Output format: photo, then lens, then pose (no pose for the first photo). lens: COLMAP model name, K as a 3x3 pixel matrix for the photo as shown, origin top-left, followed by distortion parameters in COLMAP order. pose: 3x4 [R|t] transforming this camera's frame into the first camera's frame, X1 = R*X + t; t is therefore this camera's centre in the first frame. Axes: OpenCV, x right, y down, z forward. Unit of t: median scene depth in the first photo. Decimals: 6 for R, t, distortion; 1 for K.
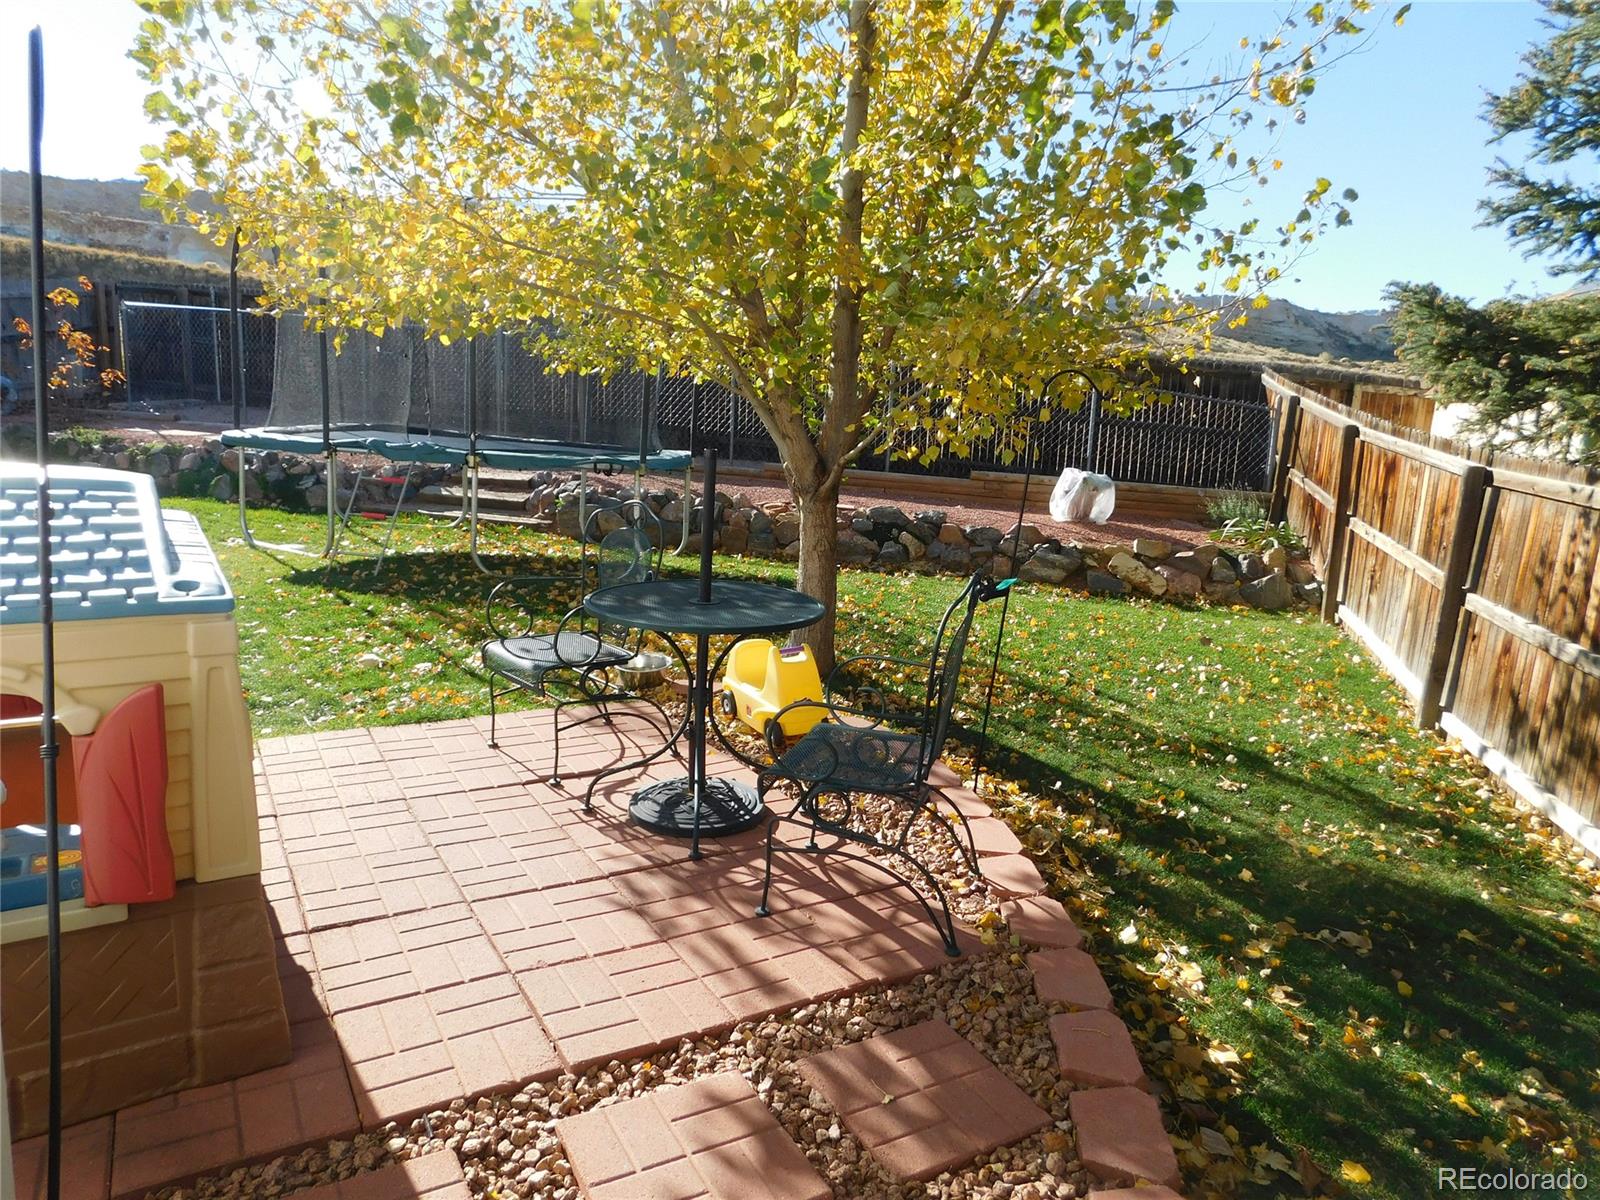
lens RADIAL K [[1044.3, 0, 809.7], [0, 1044.3, 594.5], [0, 0, 1]] dist [-0.080632, 0.060951]
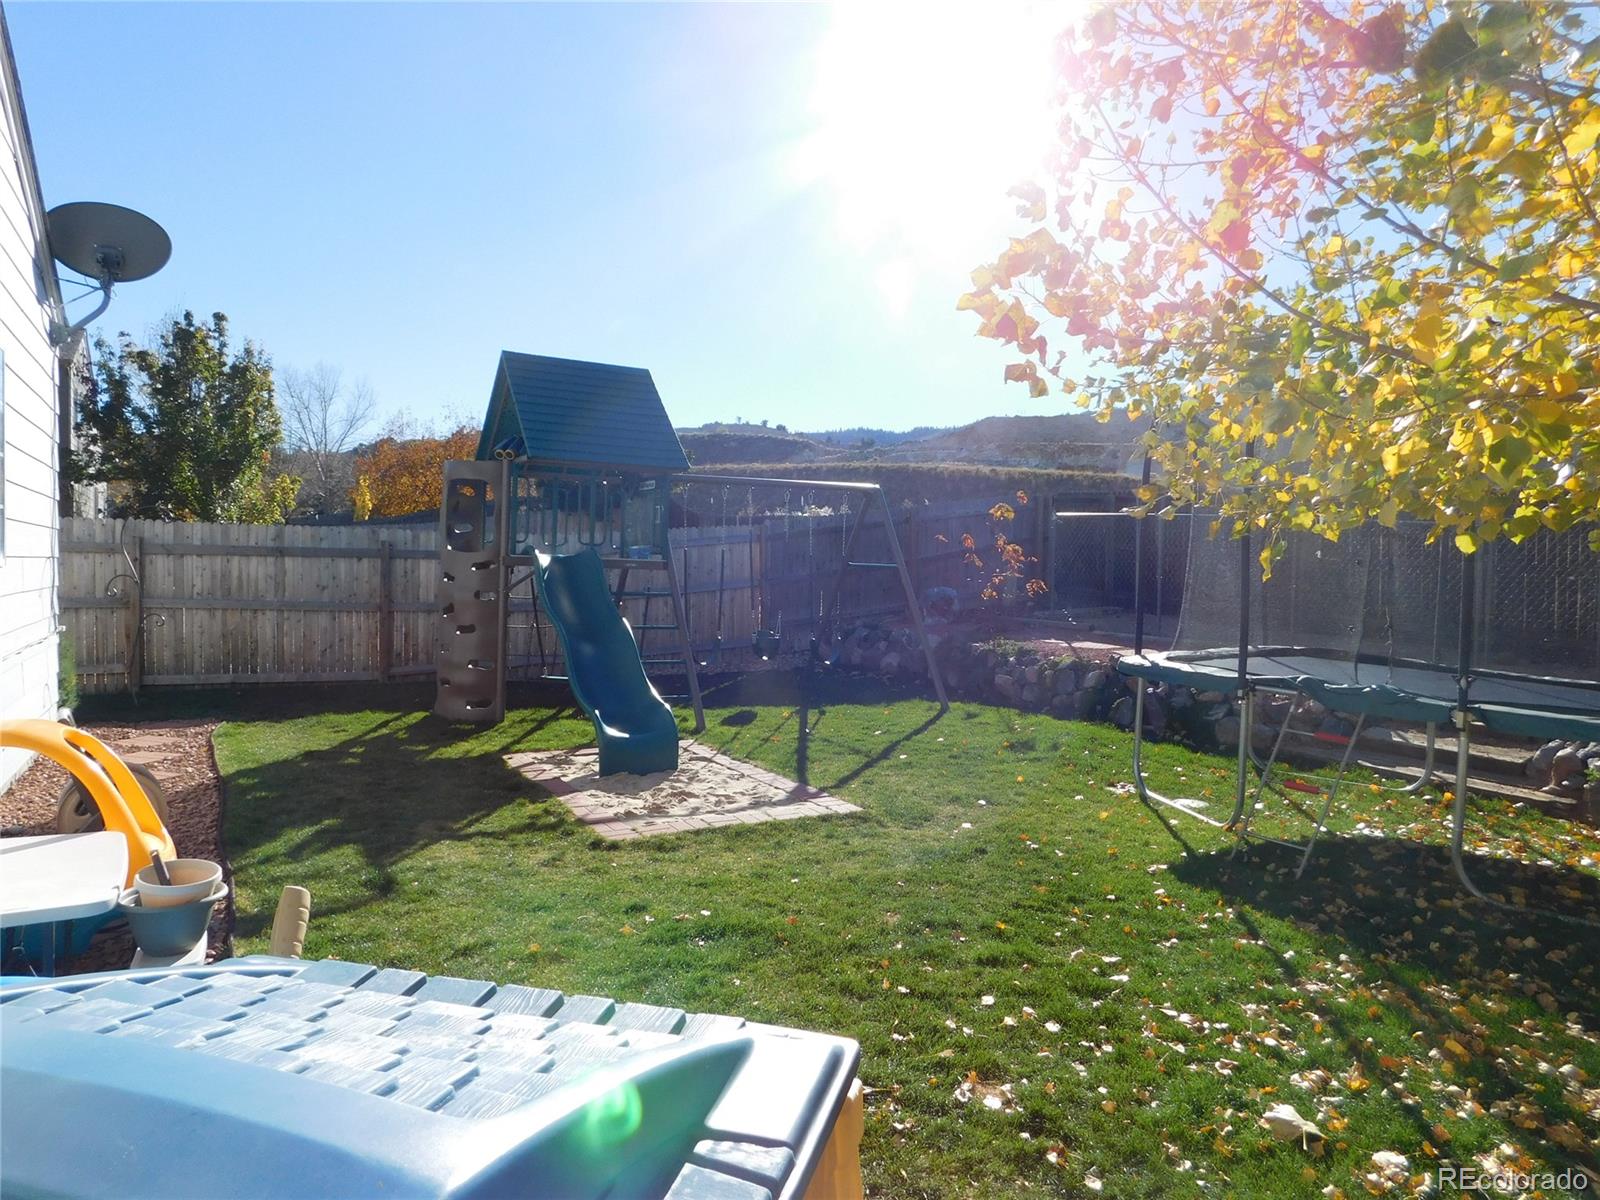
lens RADIAL K [[1044.3, 0, 809.7], [0, 1044.3, 594.5], [0, 0, 1]] dist [-0.080632, 0.060951]
pose [[0.670026, -0.013972, -0.742206, -0.110931], [-0.124410, 0.983568, -0.130826, -0.064022], [0.731838, 0.179995, 0.657278, 0.238635]]
